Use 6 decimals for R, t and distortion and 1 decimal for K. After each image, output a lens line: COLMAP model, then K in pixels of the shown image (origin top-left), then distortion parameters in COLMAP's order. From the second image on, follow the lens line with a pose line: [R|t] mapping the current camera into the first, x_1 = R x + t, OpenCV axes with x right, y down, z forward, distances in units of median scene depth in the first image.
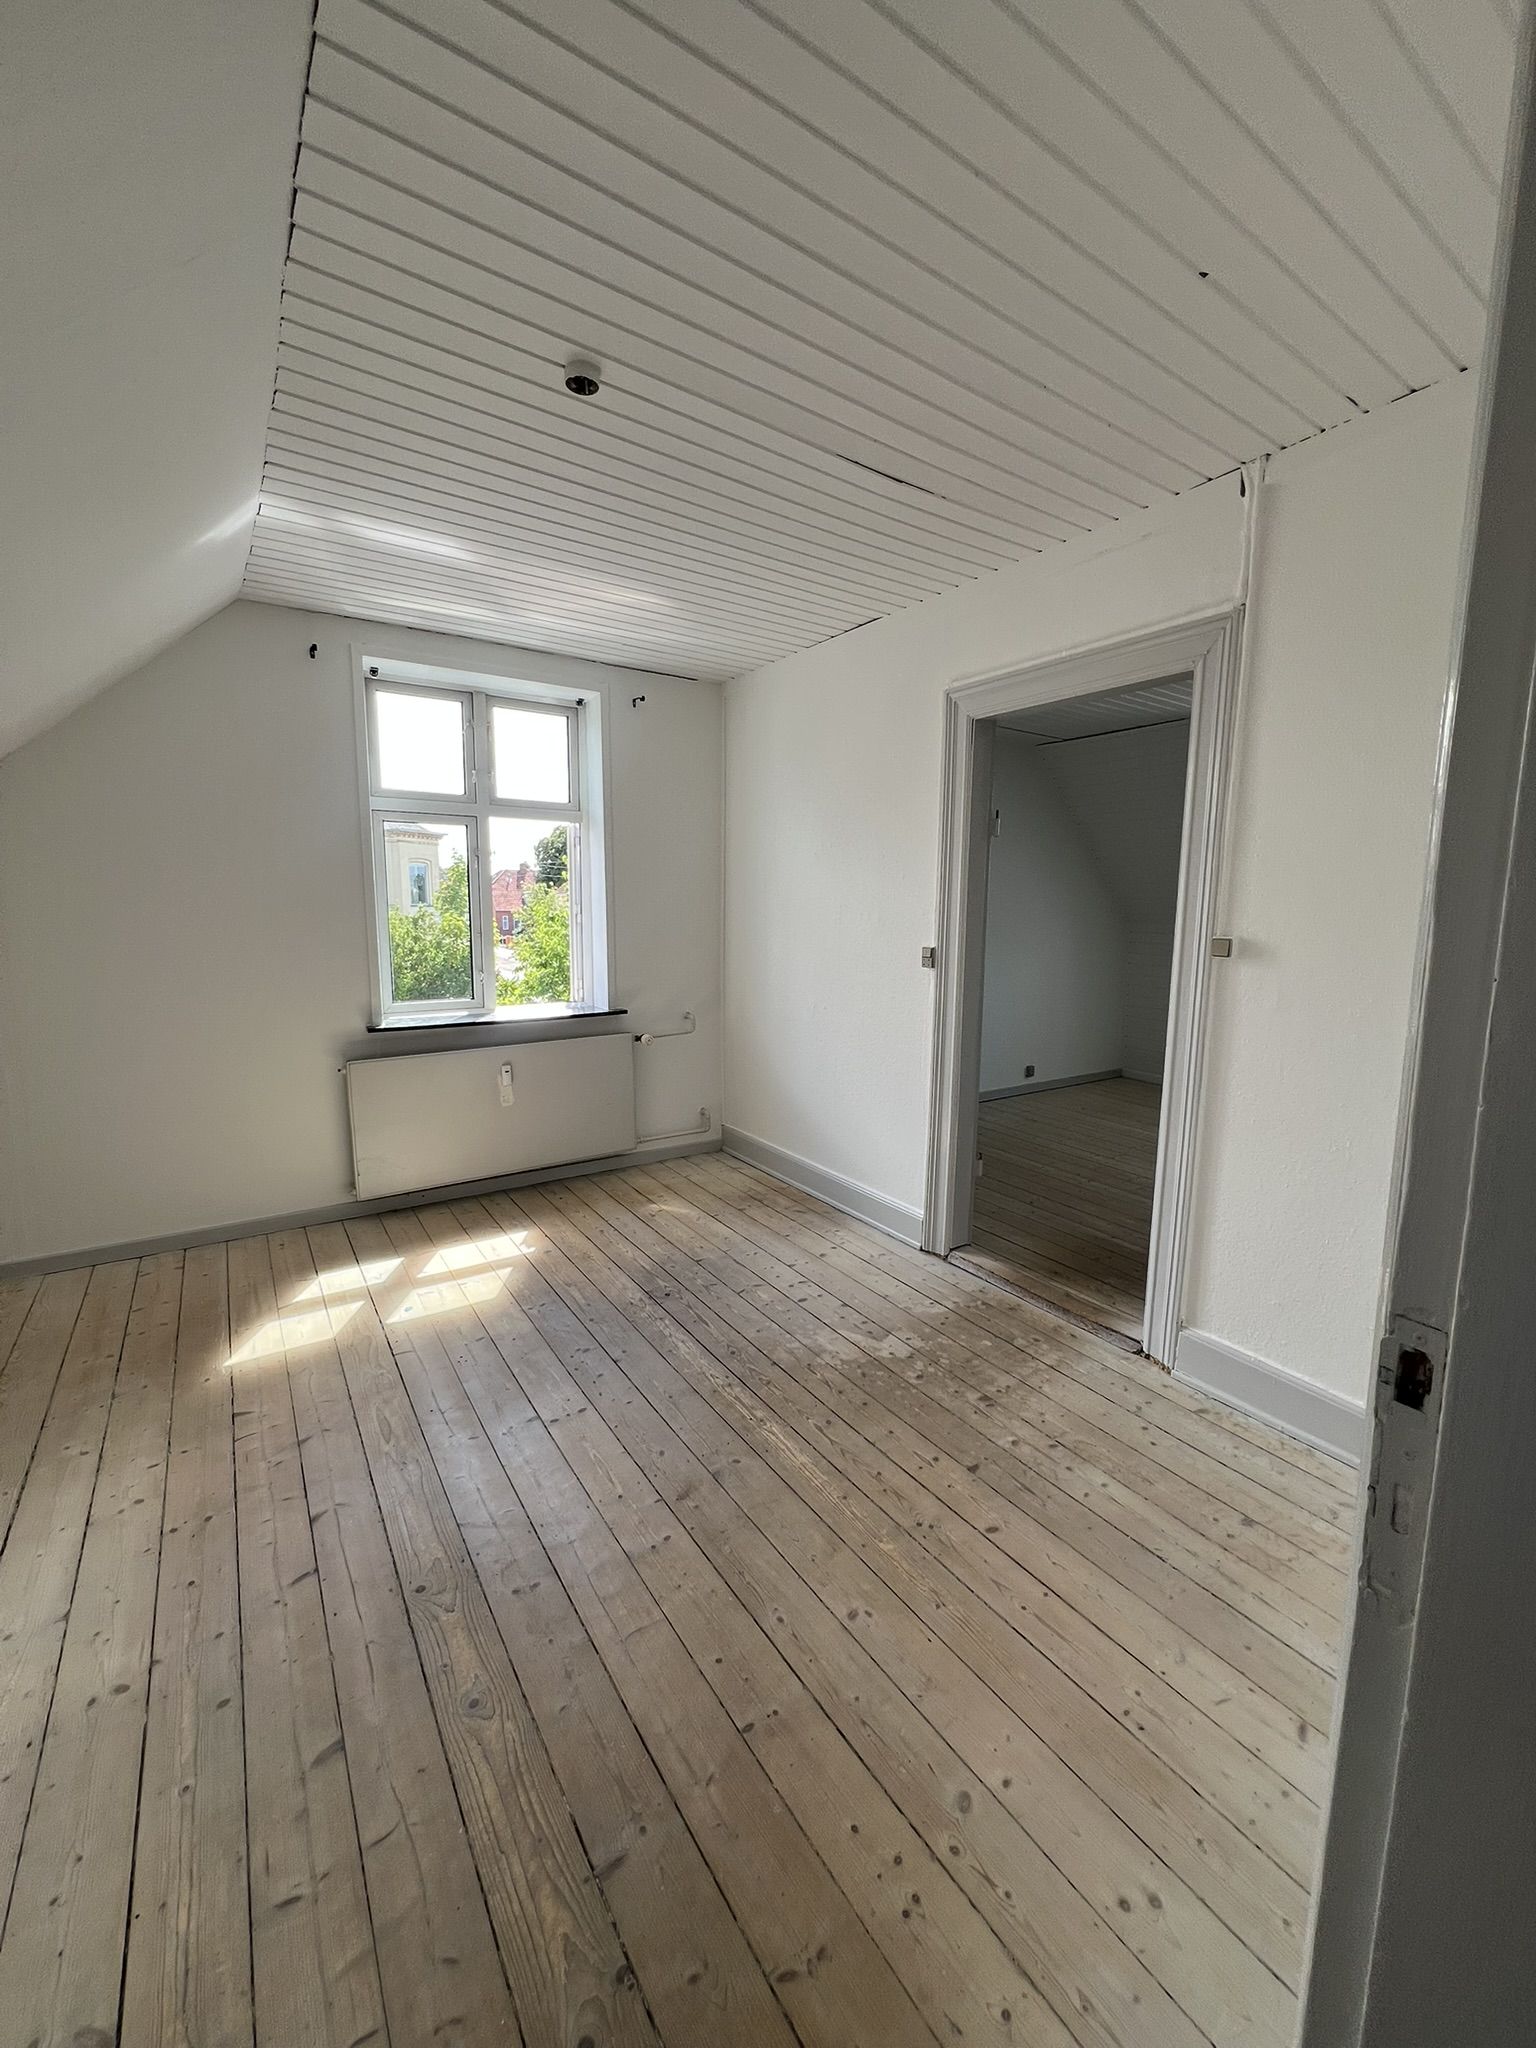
lens RADIAL K [[824.2, 0, 771.4], [0, 824.2, 1020.4], [0, 0, 1]] dist [0.001241, 0.000287]
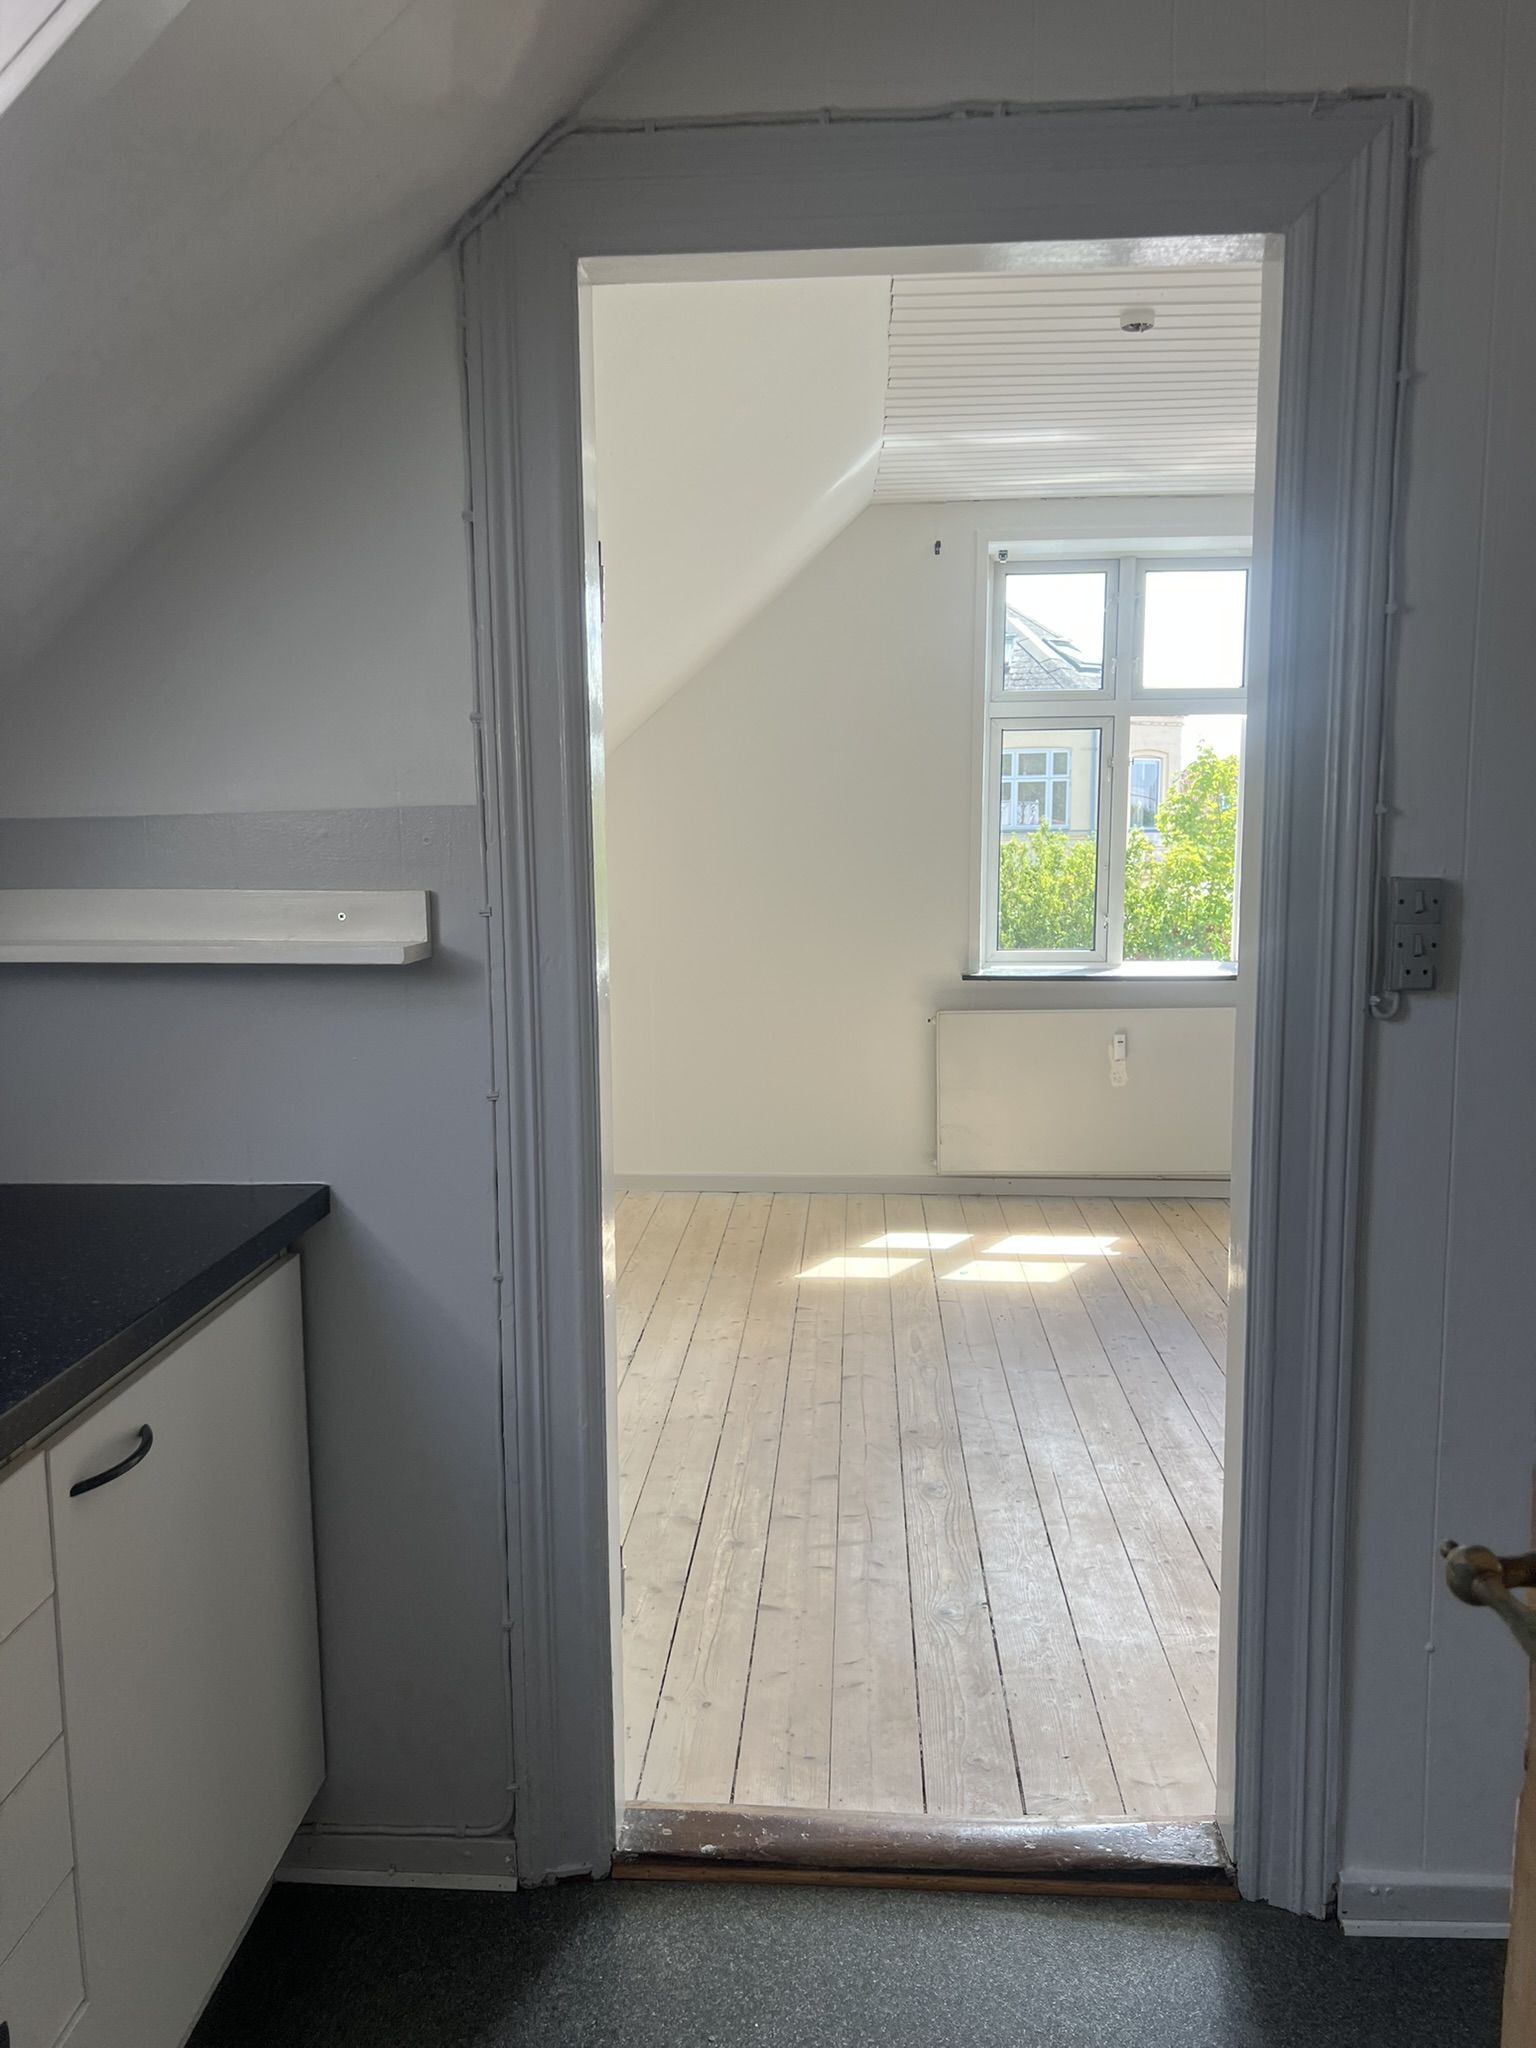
lens RADIAL K [[1545.7, 0, 756.2], [0, 1545.7, 1026.1], [0, 0, 1]] dist [0.069438, -0.089267]
pose [[0.793363, 0.066120, -0.605147, 0.364514], [-0.073557, 0.997212, 0.012523, 0.067082], [0.604288, 0.034578, 0.796015, -0.471673]]
